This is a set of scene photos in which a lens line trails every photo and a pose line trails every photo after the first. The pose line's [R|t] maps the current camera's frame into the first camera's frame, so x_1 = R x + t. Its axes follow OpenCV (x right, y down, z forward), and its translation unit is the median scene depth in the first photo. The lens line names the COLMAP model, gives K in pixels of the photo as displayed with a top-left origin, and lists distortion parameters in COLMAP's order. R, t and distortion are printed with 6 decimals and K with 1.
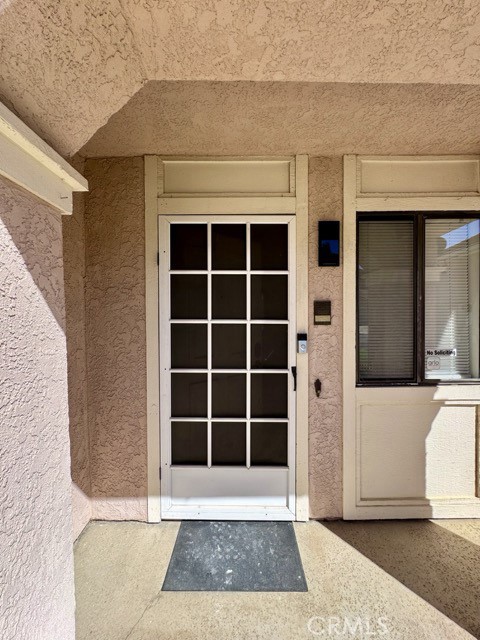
lens RADIAL K [[256.1, 0, 241.1], [0, 256.1, 320.4], [0, 0, 1]] dist [0.000001, -0.000615]
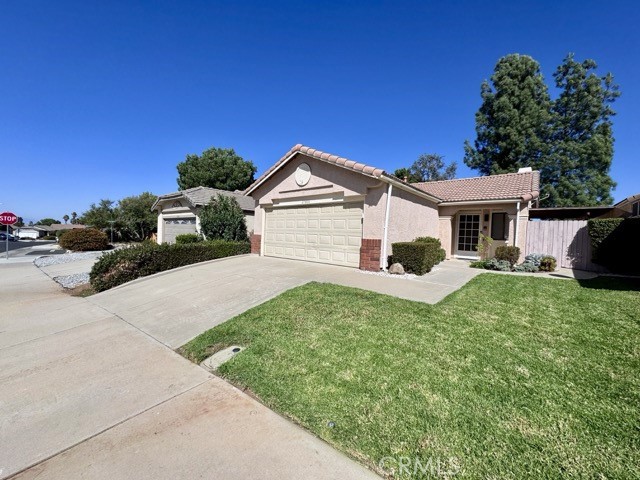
lens RADIAL K [[256.1, 0, 320.5], [0, 256.1, 240.4], [0, 0, 1]] dist [0.000001, -0.000615]
pose [[0.763237, 0.050783, -0.644120, 1.342681], [-0.048212, 0.998603, 0.021603, 0.340046], [0.644318, 0.014566, 0.764619, -6.734920]]
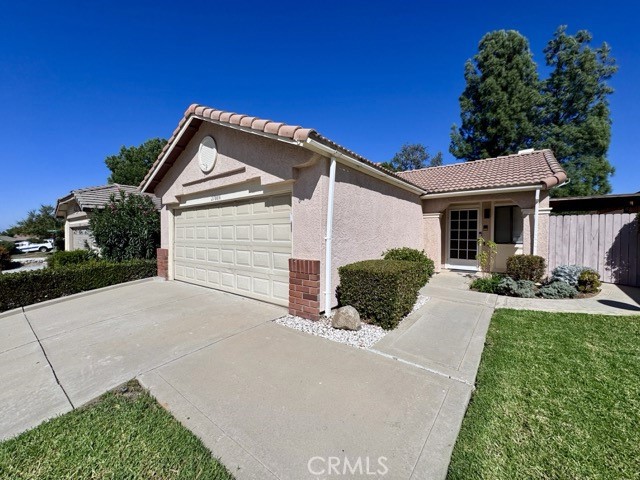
lens RADIAL K [[256.1, 0, 320.9], [0, 256.1, 241.0], [0, 0, 1]] dist [0.000001, -0.000615]
pose [[0.792378, 0.025552, -0.609495, 0.805012], [-0.012796, 0.999599, 0.025272, 0.132633], [0.609896, -0.012226, 0.792387, -4.696862]]
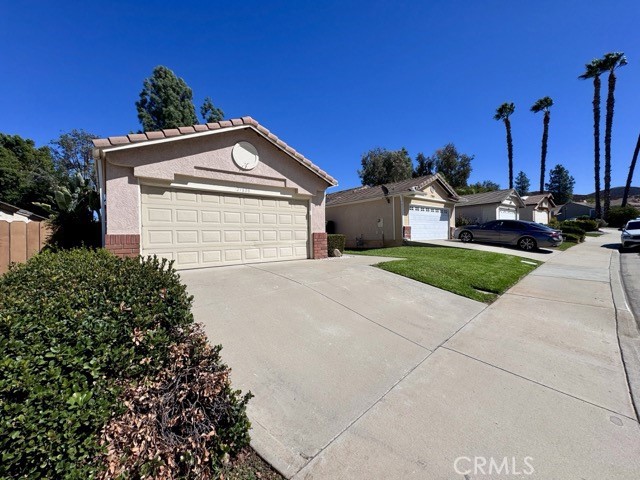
lens RADIAL K [[256.1, 0, 318.8], [0, 256.1, 238.8], [0, 0, 1]] dist [0.000001, -0.000615]
pose [[0.766042, -0.009845, 0.642715, -4.184917], [0.019353, 0.999783, -0.007752, 0.535968], [-0.642499, 0.018377, 0.766066, -6.917900]]
